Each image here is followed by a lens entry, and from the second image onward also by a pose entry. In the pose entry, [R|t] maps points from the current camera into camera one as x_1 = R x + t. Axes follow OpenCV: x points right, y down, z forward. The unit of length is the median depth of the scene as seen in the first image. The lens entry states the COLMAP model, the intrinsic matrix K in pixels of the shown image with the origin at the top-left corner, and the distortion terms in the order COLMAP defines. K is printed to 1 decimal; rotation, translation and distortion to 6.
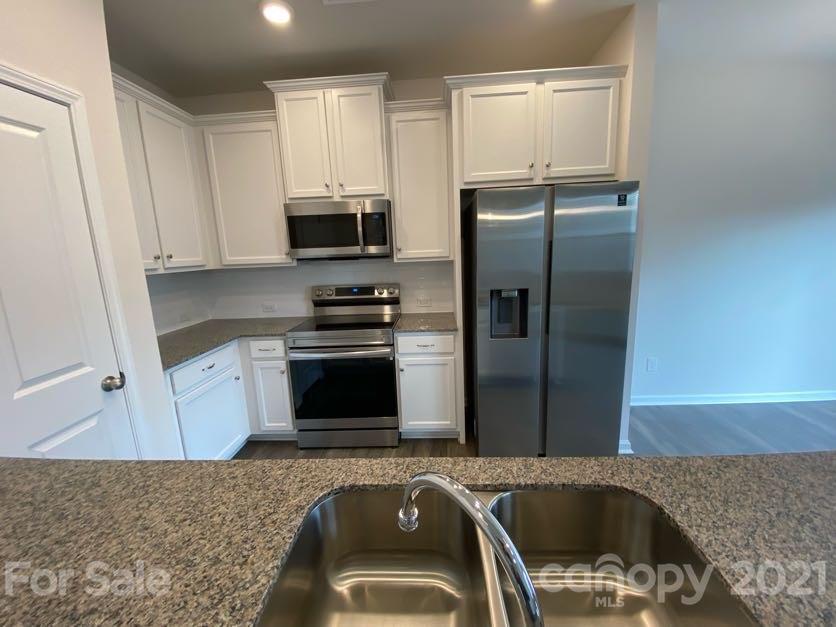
lens RADIAL K [[341.4, 0, 418.4], [0, 341.4, 310.1], [0, 0, 1]] dist [0.003584, -0.002521]
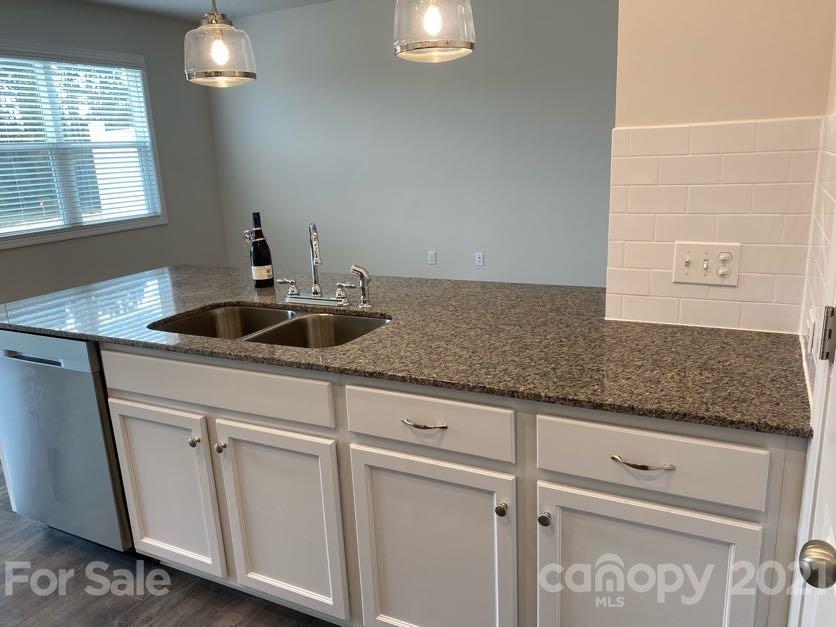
lens RADIAL K [[644.9, 0, 419.2], [0, 644.9, 314.6], [0, 0, 1]] dist [0.002419, -0.002391]
pose [[-0.912095, -0.026523, 0.409120, -0.471196], [0.147234, 0.910143, 0.387250, -0.119764], [-0.382629, 0.413445, -0.826231, 0.865749]]
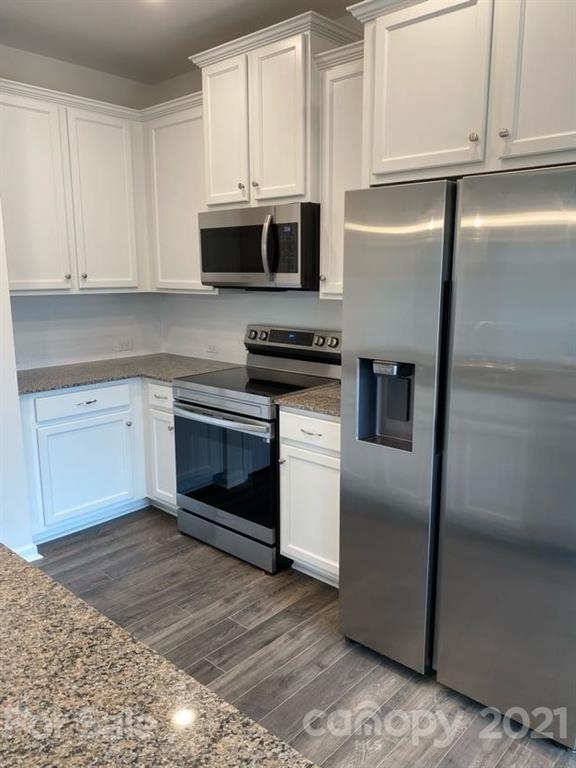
lens RADIAL K [[592.4, 0, 289.7], [0, 592.4, 377.0], [0, 0, 1]] dist [0.002419, -0.002391]
pose [[0.774442, 0.151261, -0.614296, 0.642871], [-0.139792, 0.987910, 0.067022, -0.066920], [0.617006, 0.033969, 0.786225, 0.097365]]
